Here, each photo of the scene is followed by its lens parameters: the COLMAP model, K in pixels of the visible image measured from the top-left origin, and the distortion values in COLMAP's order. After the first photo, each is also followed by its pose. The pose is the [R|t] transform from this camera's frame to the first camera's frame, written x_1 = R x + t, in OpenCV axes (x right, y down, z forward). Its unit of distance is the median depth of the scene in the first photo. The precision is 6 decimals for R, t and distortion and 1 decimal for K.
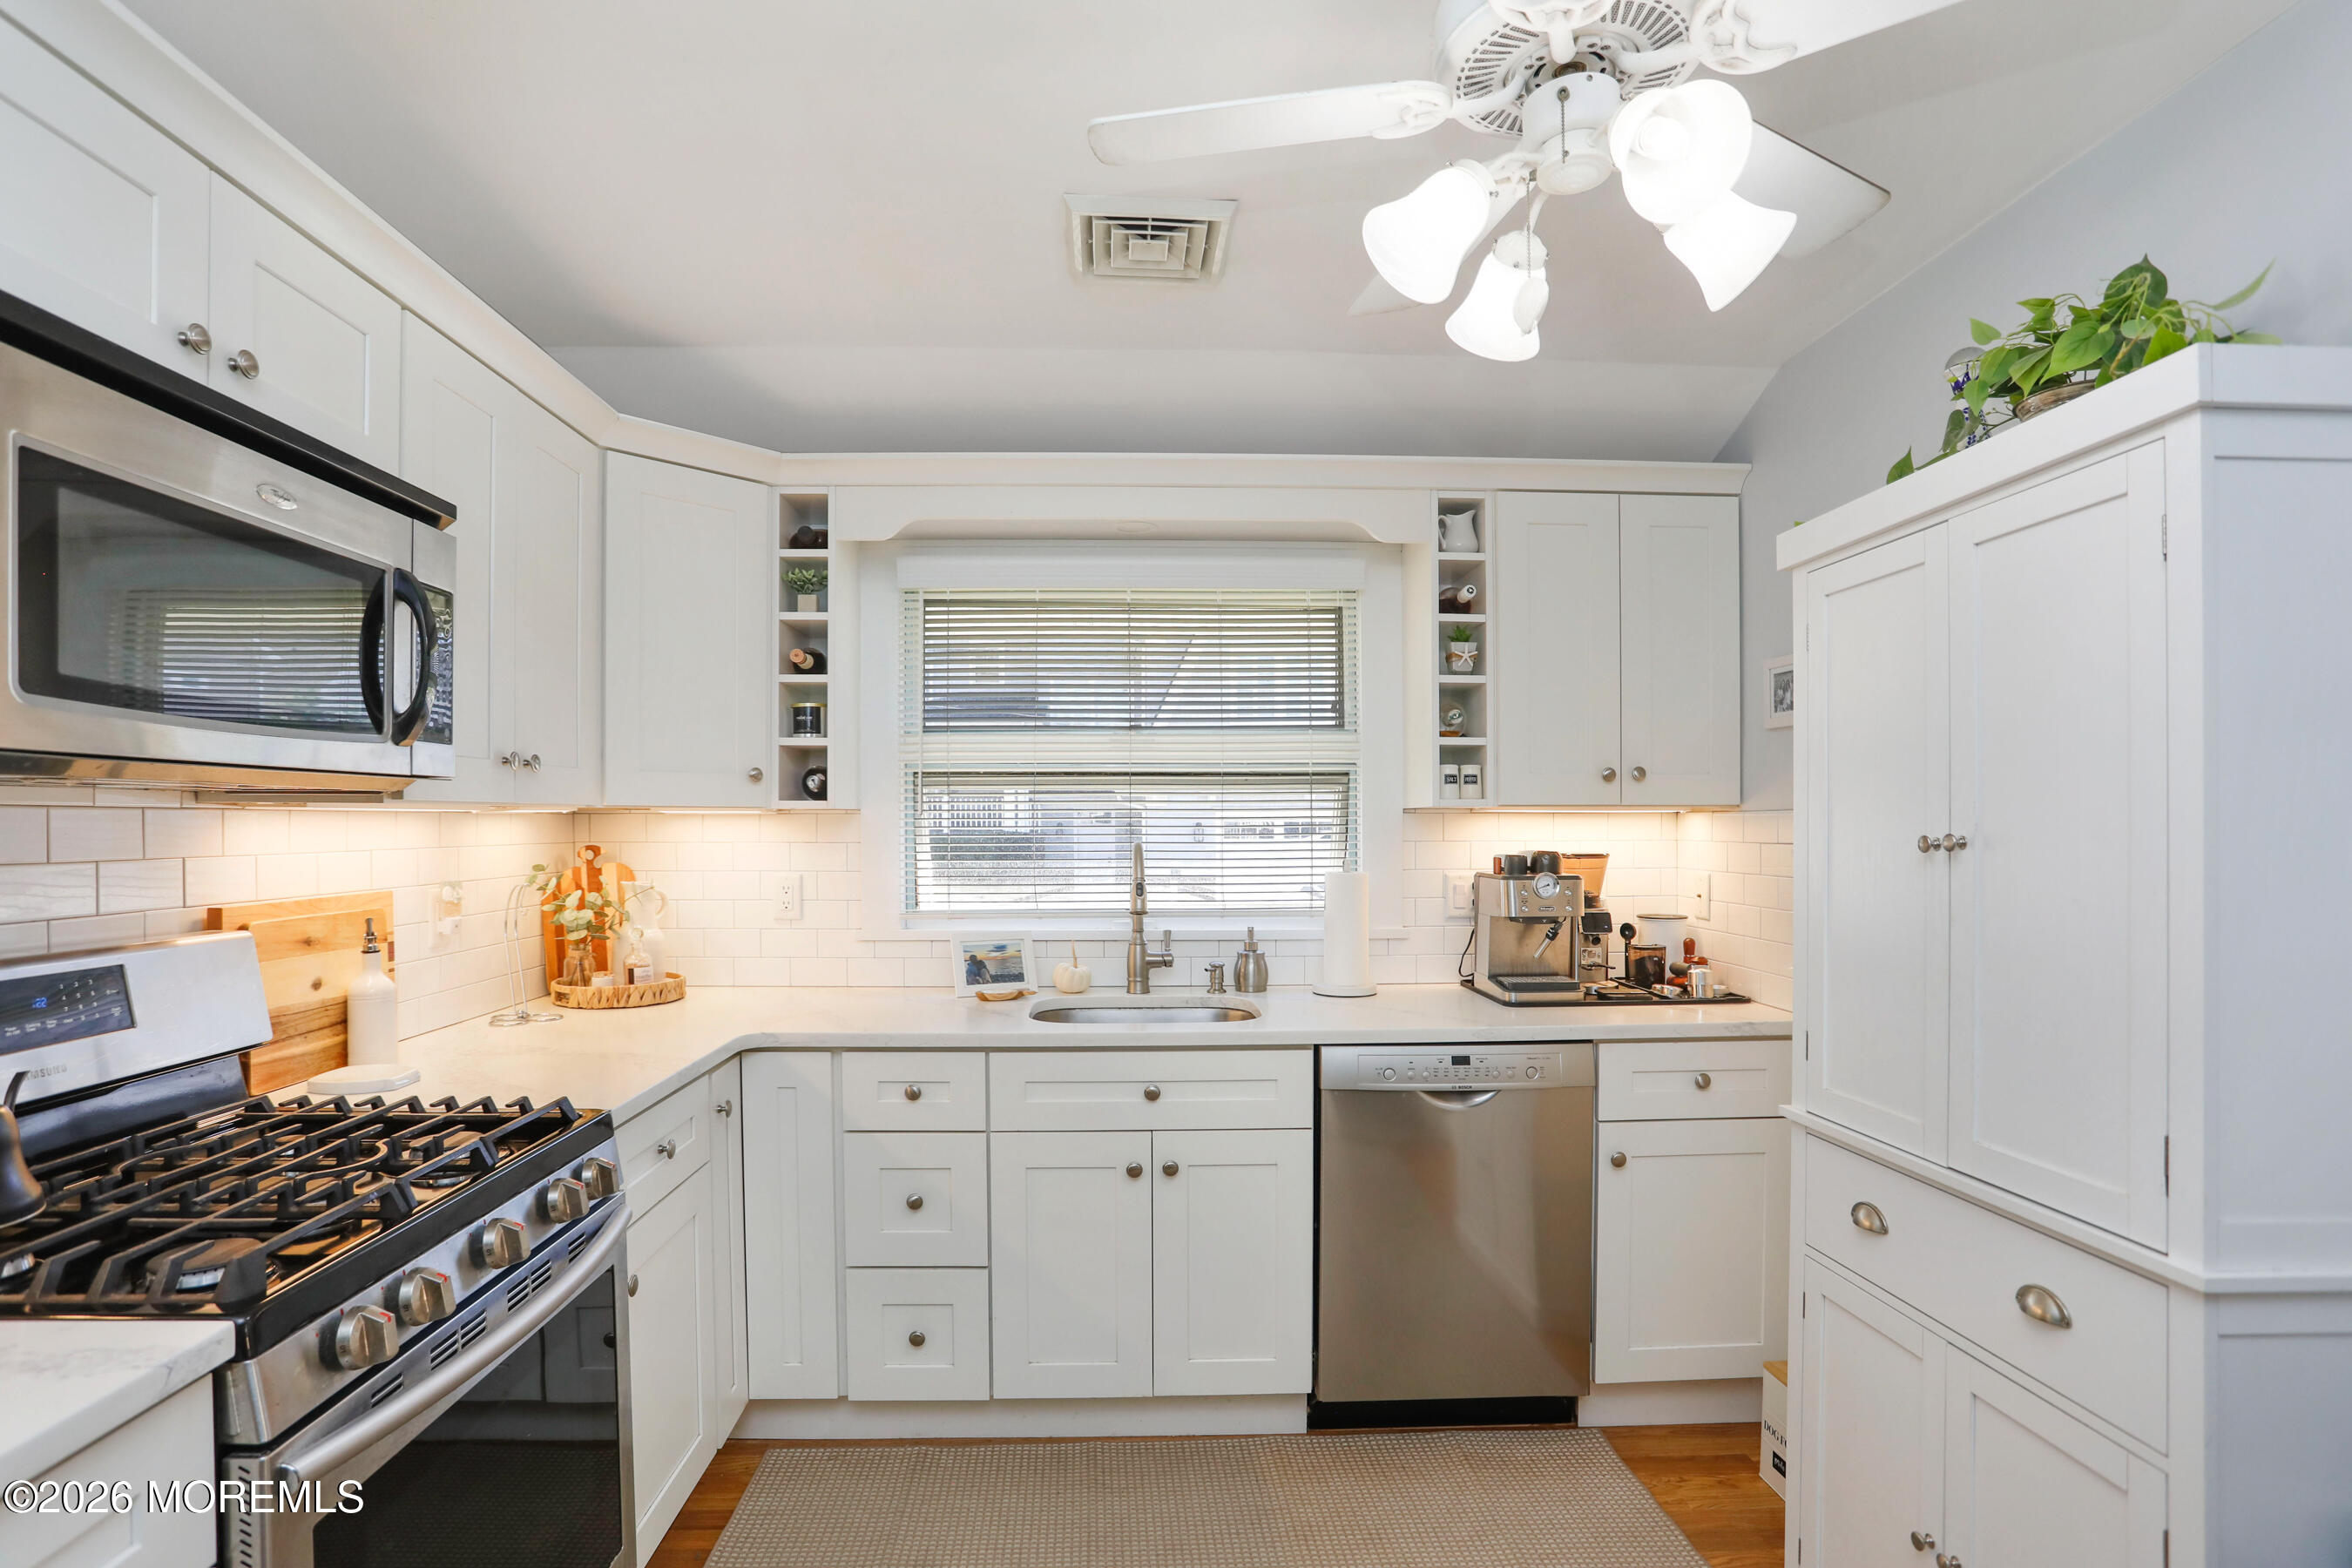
lens RADIAL K [[1189.5, 0, 1153.4], [0, 1189.5, 835.2], [0, 0, 1]] dist [-0.049379, 0.014573]
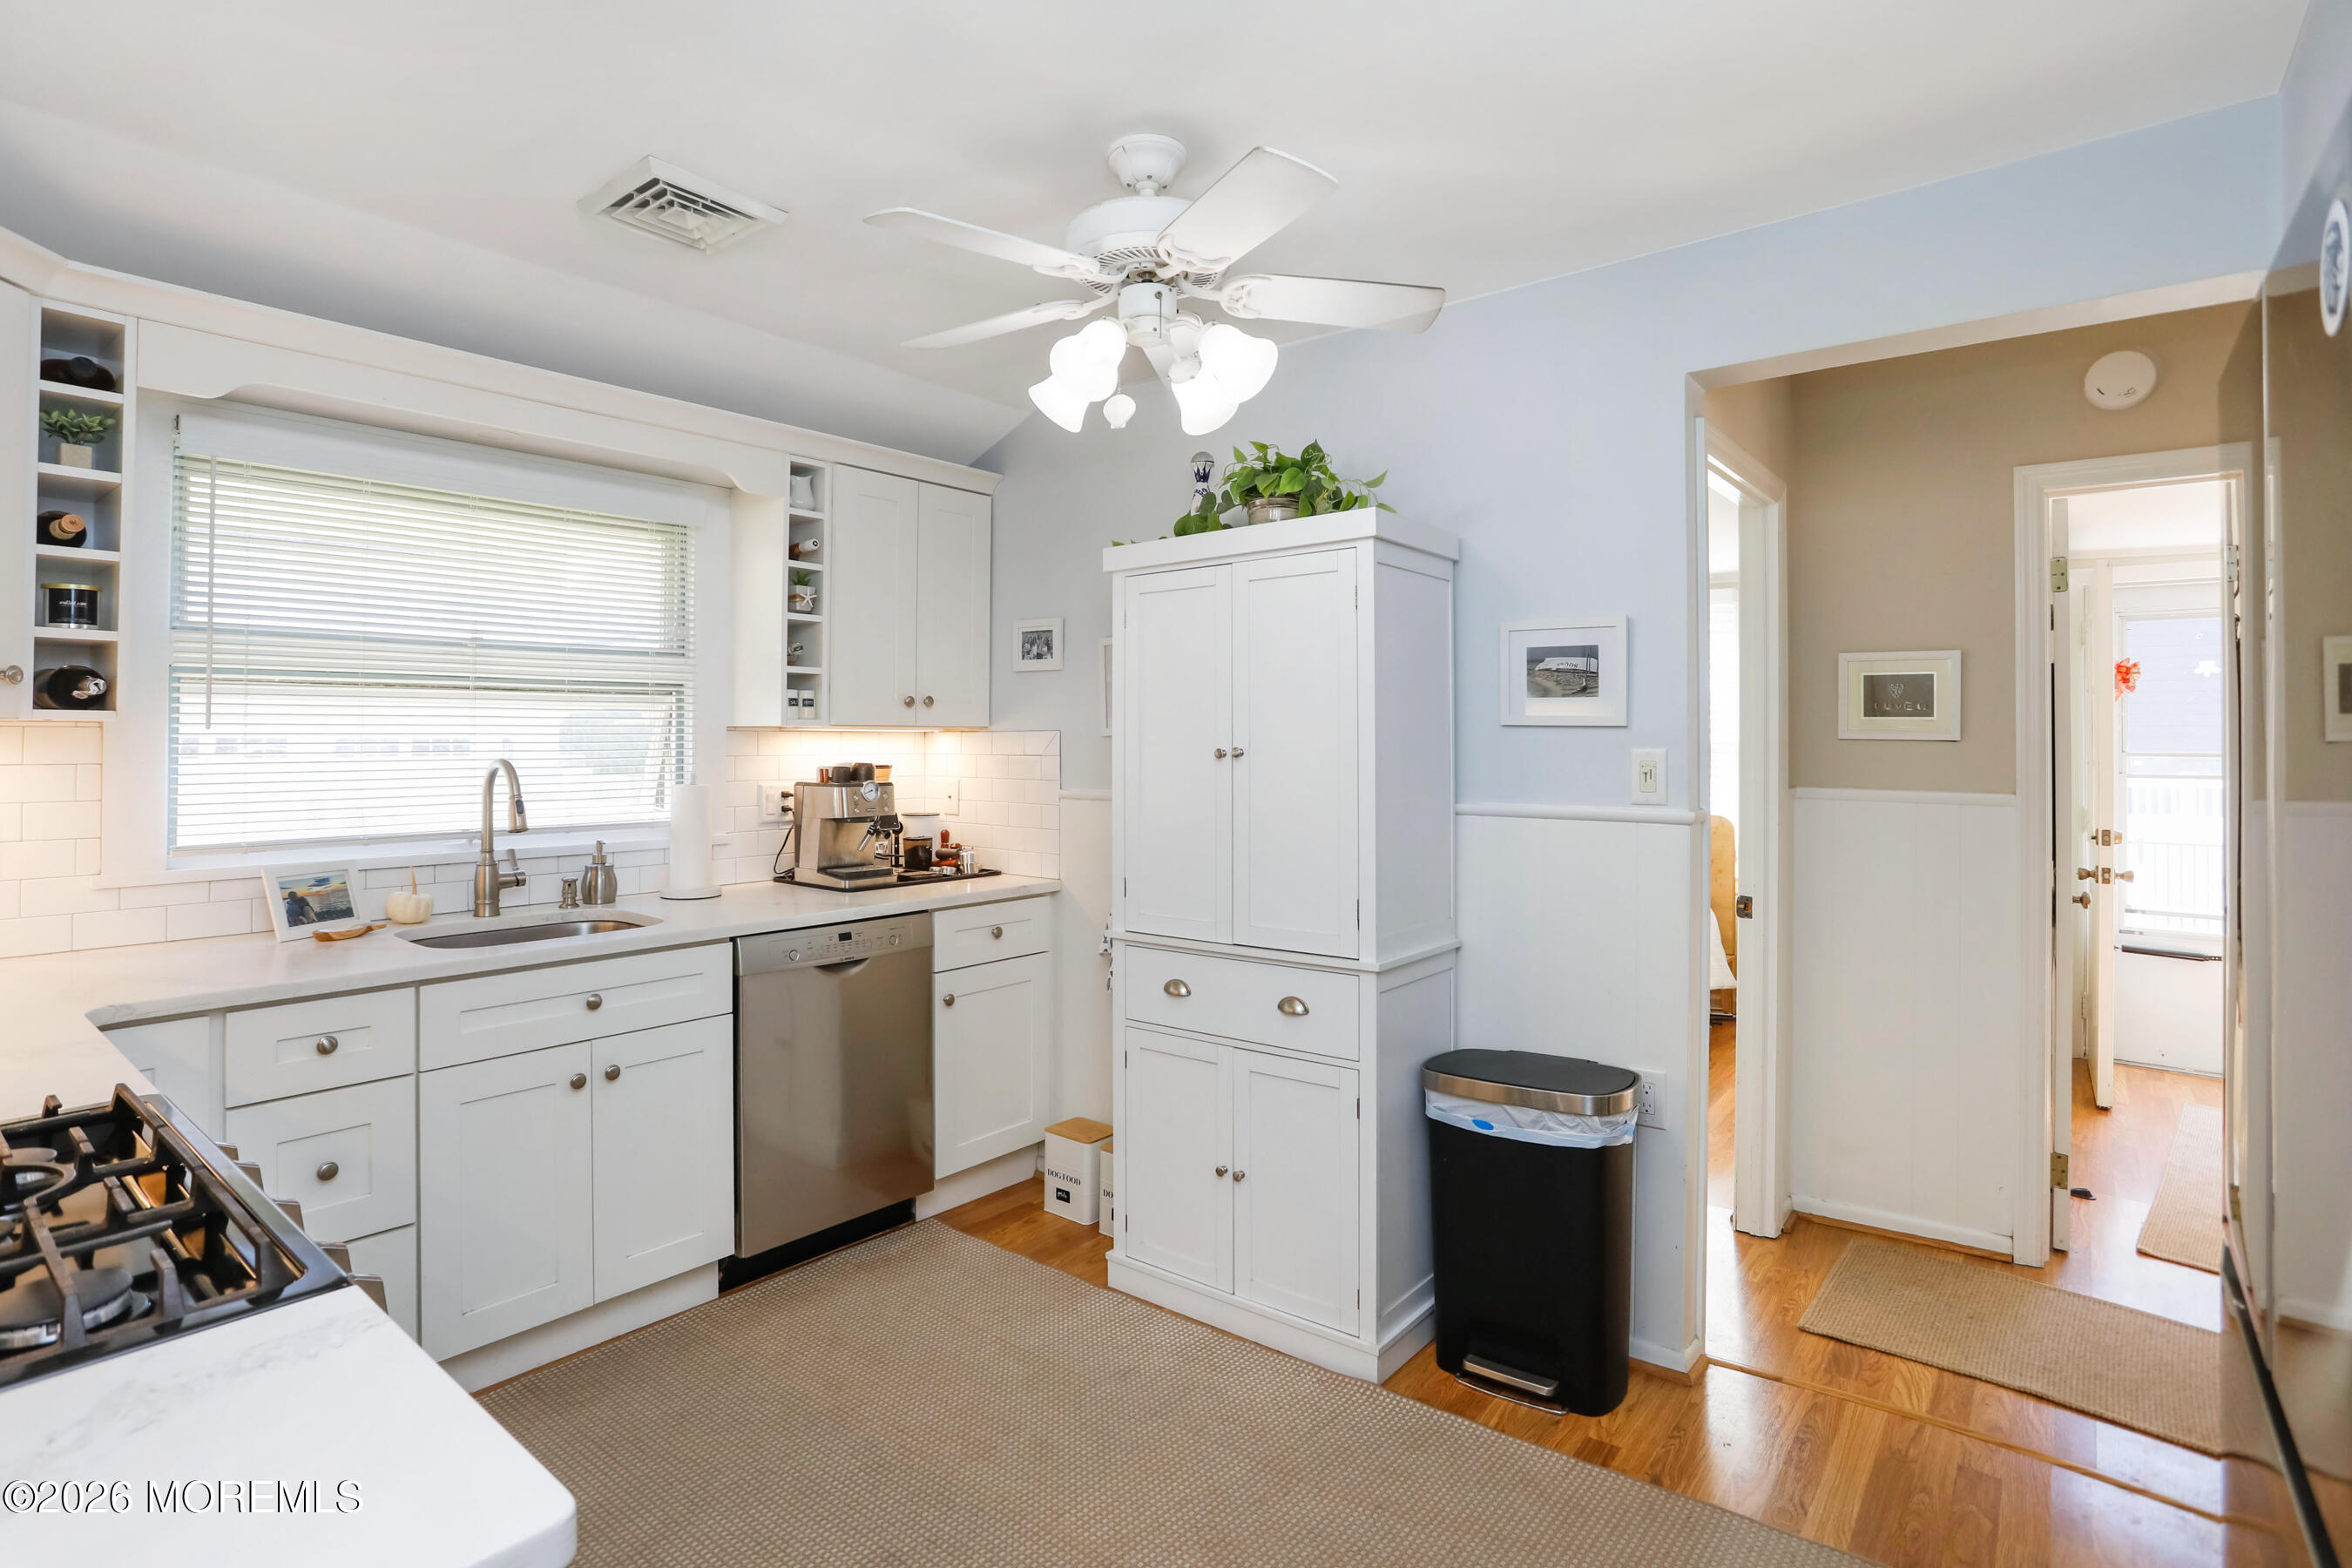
lens RADIAL K [[1185.1, 0, 1191.3], [0, 1185.1, 727.2], [0, 0, 1]] dist [-0.034440, 0.004801]
pose [[0.647942, 0.010009, 0.761624, -0.392587], [0.005408, 0.999828, -0.017740, 0.000063], [-0.761671, 0.015613, 0.647776, -0.047317]]
